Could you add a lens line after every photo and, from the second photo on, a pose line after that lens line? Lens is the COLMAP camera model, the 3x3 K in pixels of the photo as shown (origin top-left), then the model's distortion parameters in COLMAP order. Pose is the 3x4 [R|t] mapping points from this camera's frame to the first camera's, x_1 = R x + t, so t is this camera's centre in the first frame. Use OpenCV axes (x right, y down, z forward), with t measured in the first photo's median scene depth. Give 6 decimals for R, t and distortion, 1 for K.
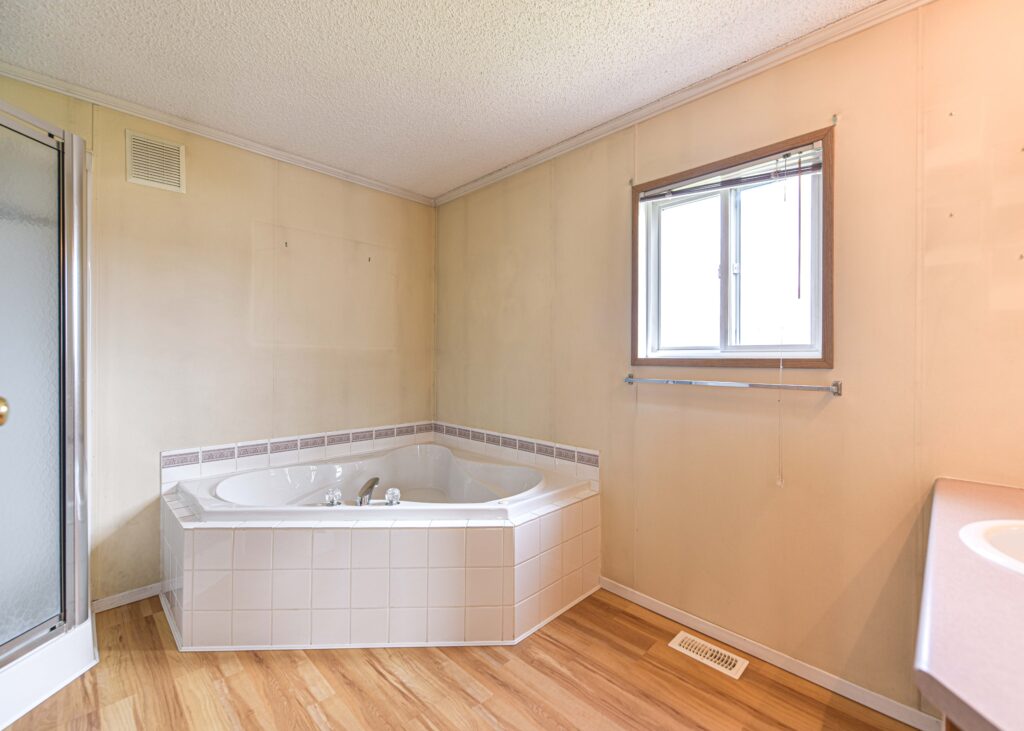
lens RADIAL K [[450.2, 0, 511.9], [0, 450.2, 363.1], [0, 0, 1]] dist [0.004238, -0.000079]
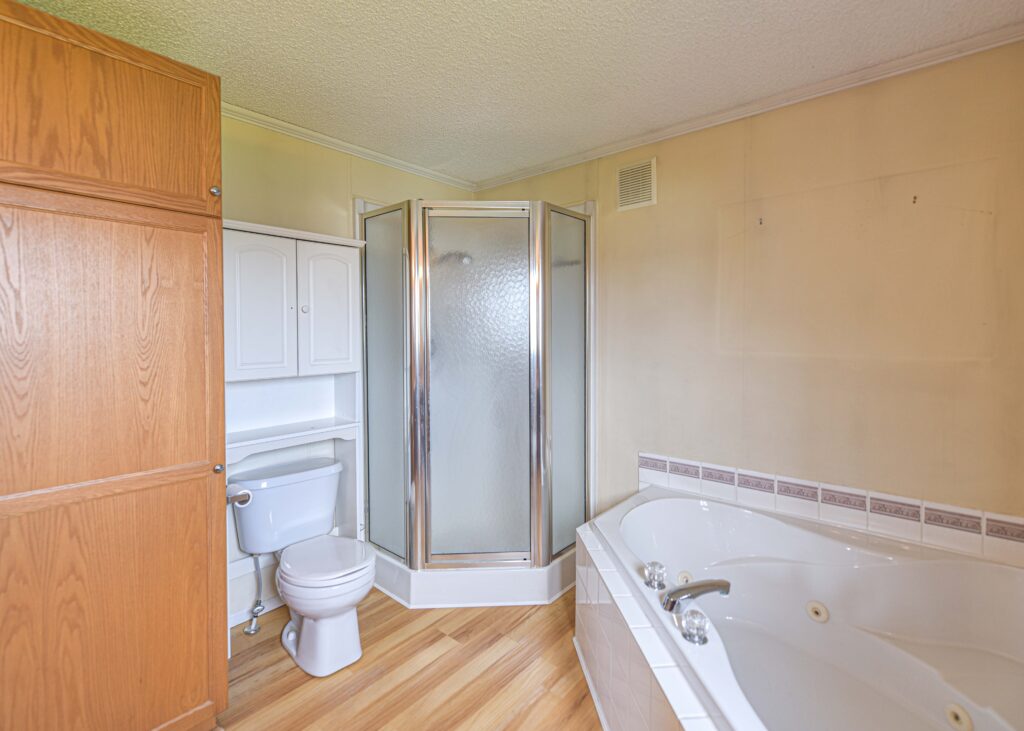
lens RADIAL K [[450.2, 0, 528.9], [0, 450.2, 347.0], [0, 0, 1]] dist [0.004238, -0.000079]
pose [[0.096233, 0.017479, -0.995205, 0.264554], [-0.008644, 0.999823, 0.016724, -0.069371], [0.995321, 0.006994, 0.096367, 0.626407]]
